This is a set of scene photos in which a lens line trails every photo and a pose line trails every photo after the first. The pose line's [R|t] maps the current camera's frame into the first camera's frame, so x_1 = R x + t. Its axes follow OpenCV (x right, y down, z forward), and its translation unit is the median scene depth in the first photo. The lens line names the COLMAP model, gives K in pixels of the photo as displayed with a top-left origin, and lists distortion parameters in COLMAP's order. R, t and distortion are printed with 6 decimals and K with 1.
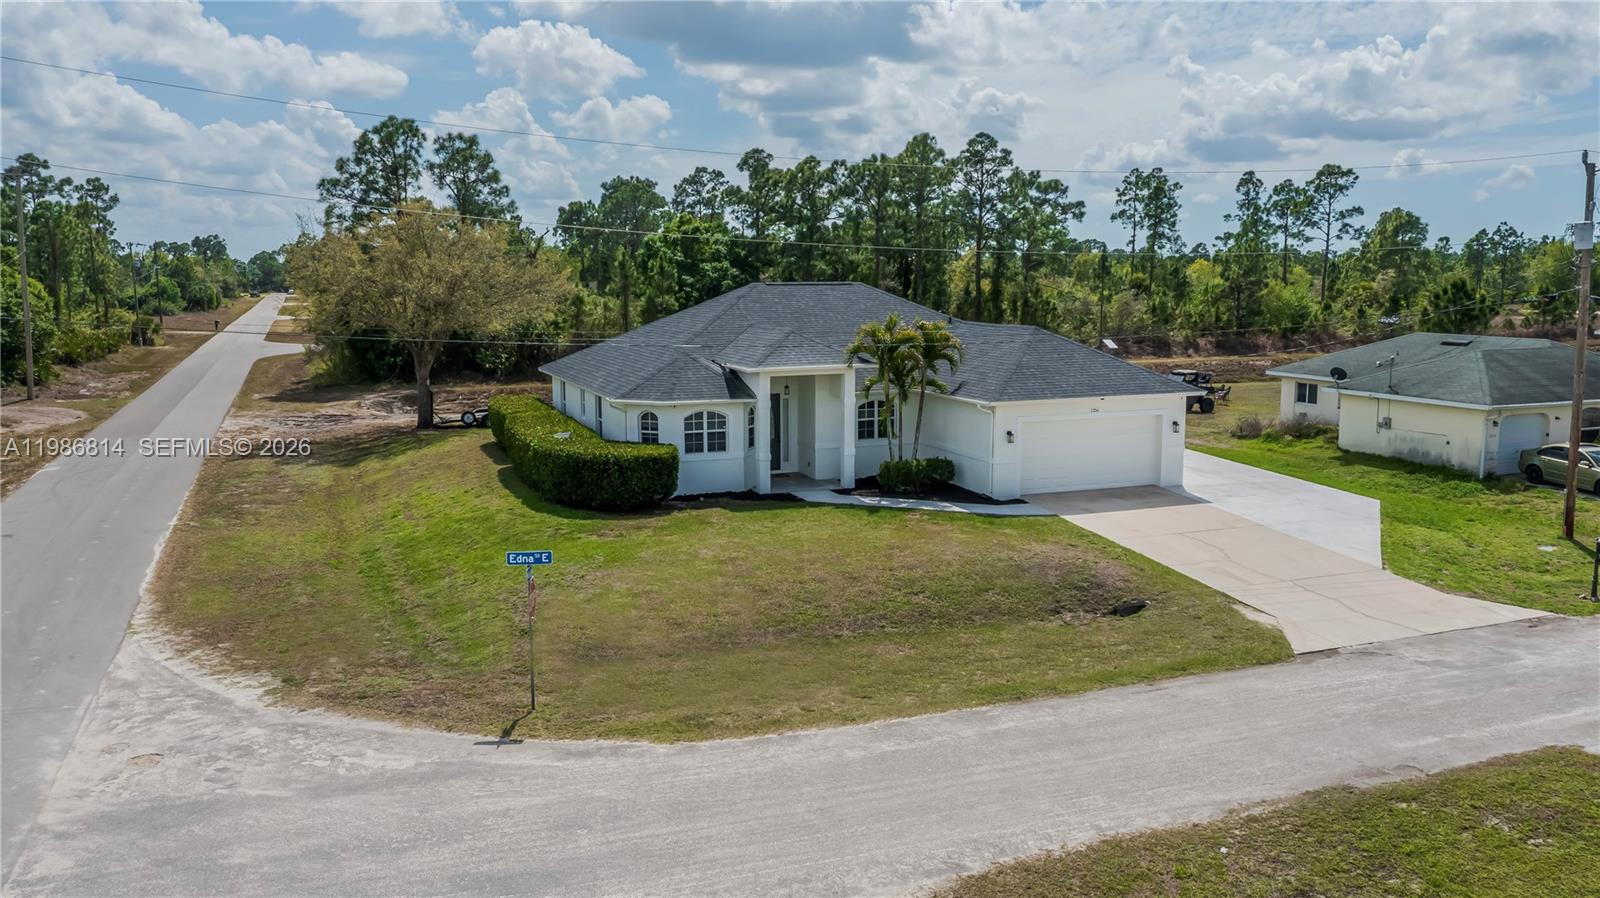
lens RADIAL K [[1269.4, 0, 787.2], [0, 1269.4, 459.1], [0, 0, 1]] dist [-0.011550, -0.006077]
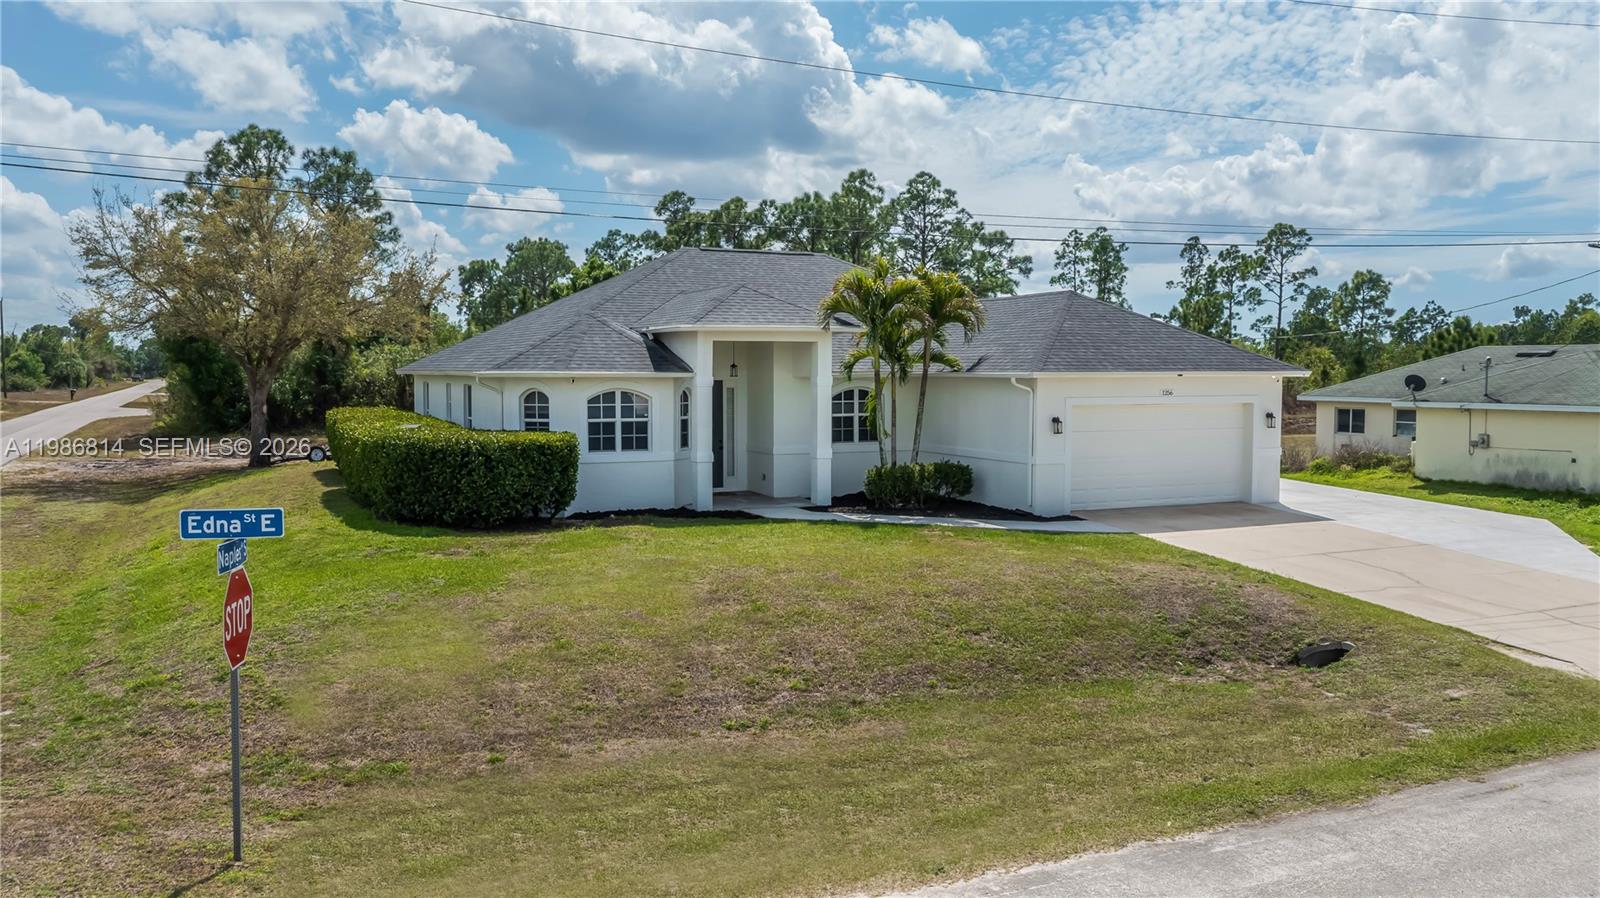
lens RADIAL K [[1281.9, 0, 800.0], [0, 1281.9, 449.0], [0, 0, 1]] dist [-0.013928, 0.000365]
pose [[0.997004, 0.002187, 0.077324, -0.019218], [0.004246, 0.996547, -0.082923, 0.050416], [-0.077238, 0.083003, 0.993552, 0.291899]]
